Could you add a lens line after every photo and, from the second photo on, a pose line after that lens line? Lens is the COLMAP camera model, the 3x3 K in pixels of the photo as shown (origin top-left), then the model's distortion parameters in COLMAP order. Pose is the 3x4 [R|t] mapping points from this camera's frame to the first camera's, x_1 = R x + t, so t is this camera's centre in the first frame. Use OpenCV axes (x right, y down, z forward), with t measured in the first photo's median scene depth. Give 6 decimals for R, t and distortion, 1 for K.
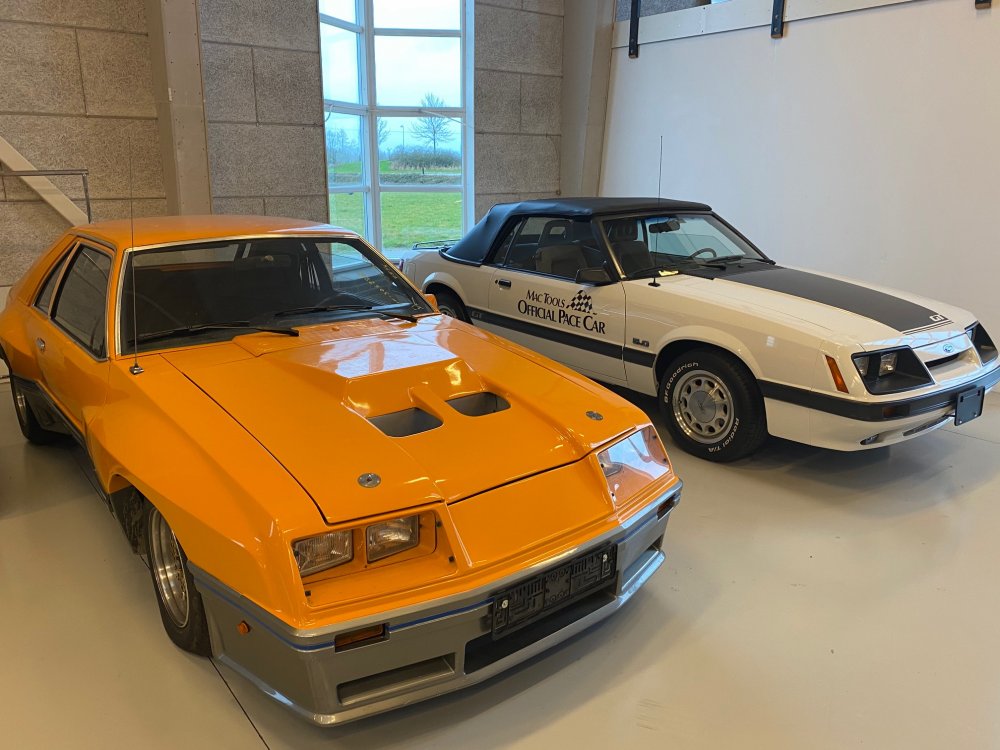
lens RADIAL K [[772.7, 0, 503.1], [0, 772.7, 373.0], [0, 0, 1]] dist [0.102981, -0.192202]
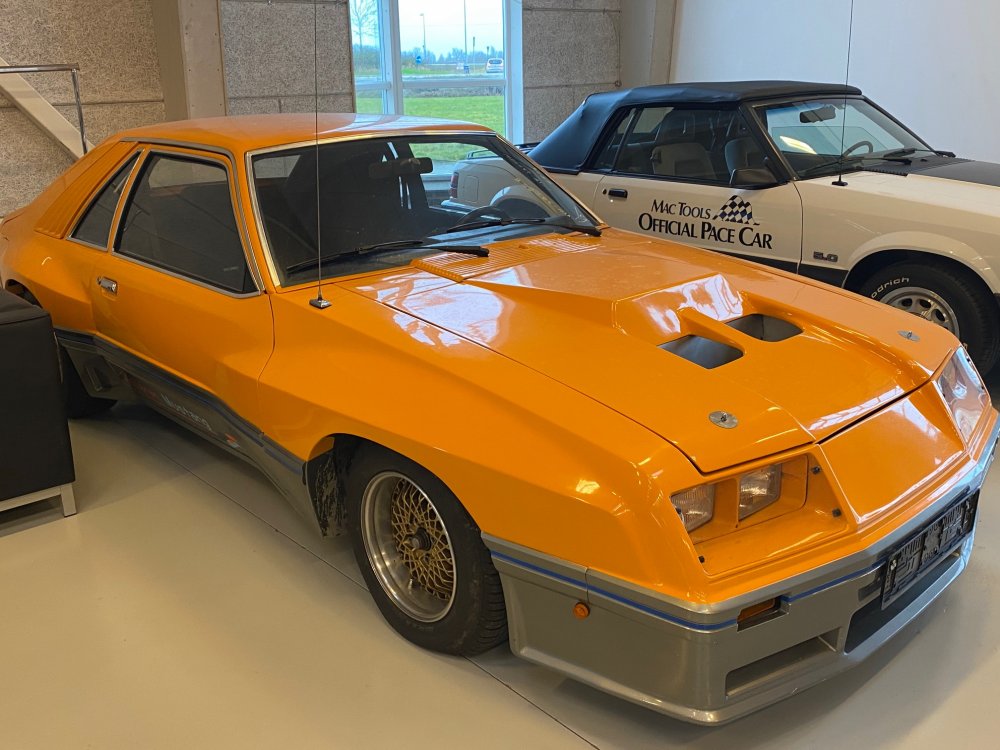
lens RADIAL K [[952.8, 0, 500.0], [0, 952.8, 375.0], [0, 0, 1]] dist [0.044071, -0.066675]
pose [[0.997462, -0.045956, 0.054375, -0.204642], [0.043102, 0.997688, 0.052540, 0.015232], [-0.056664, -0.050063, 0.997137, 0.024767]]
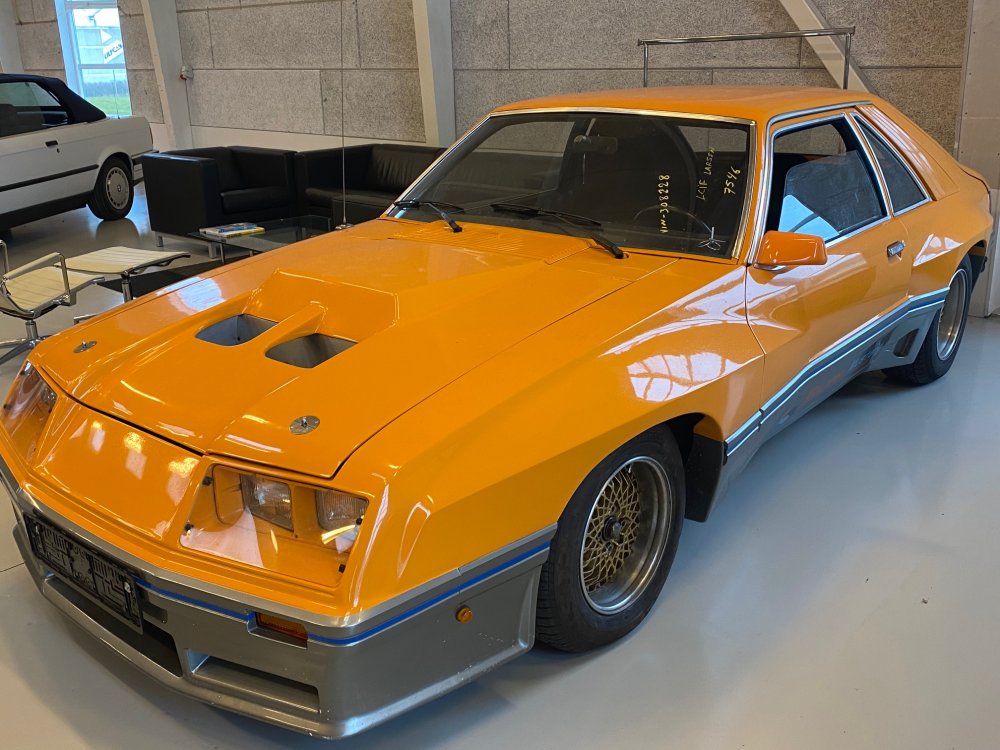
lens RADIAL K [[952.8, 0, 500.0], [0, 952.8, 375.0], [0, 0, 1]] dist [0.044071, -0.066675]
pose [[0.173389, 0.310289, -0.934696, 0.468488], [-0.232826, 0.935084, 0.267228, -0.121474], [0.956937, 0.171287, 0.234376, 0.553752]]
